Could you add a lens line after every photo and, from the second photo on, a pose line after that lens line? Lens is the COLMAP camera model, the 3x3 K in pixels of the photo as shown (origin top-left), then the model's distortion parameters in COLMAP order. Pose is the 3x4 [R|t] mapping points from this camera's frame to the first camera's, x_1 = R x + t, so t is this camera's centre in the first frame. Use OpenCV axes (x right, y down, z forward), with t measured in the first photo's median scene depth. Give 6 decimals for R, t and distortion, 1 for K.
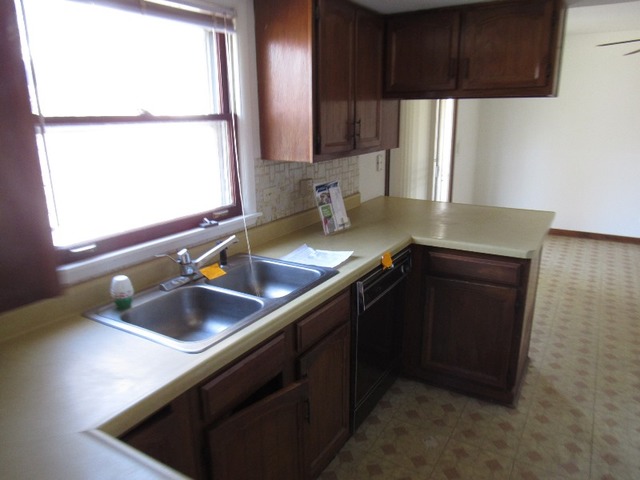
lens RADIAL K [[457.8, 0, 320.7], [0, 457.8, 239.4], [0, 0, 1]] dist [-0.020654, 0.001121]
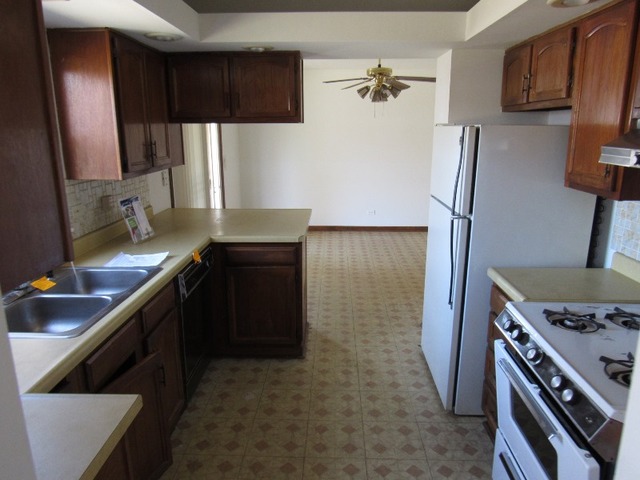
lens RADIAL K [[457.8, 0, 320.4], [0, 457.8, 238.2], [0, 0, 1]] dist [-0.020654, 0.001121]
pose [[0.868953, -0.108734, 0.482802, -0.144024], [0.125436, 0.992099, -0.002326, 0.040024], [-0.478735, 0.062582, 0.875726, -0.215415]]
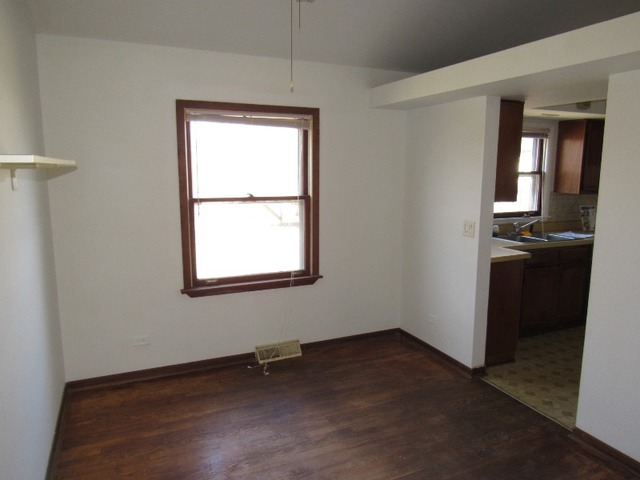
lens RADIAL K [[457.8, 0, 318.5], [0, 457.8, 241.0], [0, 0, 1]] dist [-0.020654, 0.001121]
pose [[0.819730, 0.102795, -0.563449, 0.203630], [-0.169058, 0.983357, -0.066551, 0.397179], [0.547231, 0.149809, 0.823466, -1.402559]]
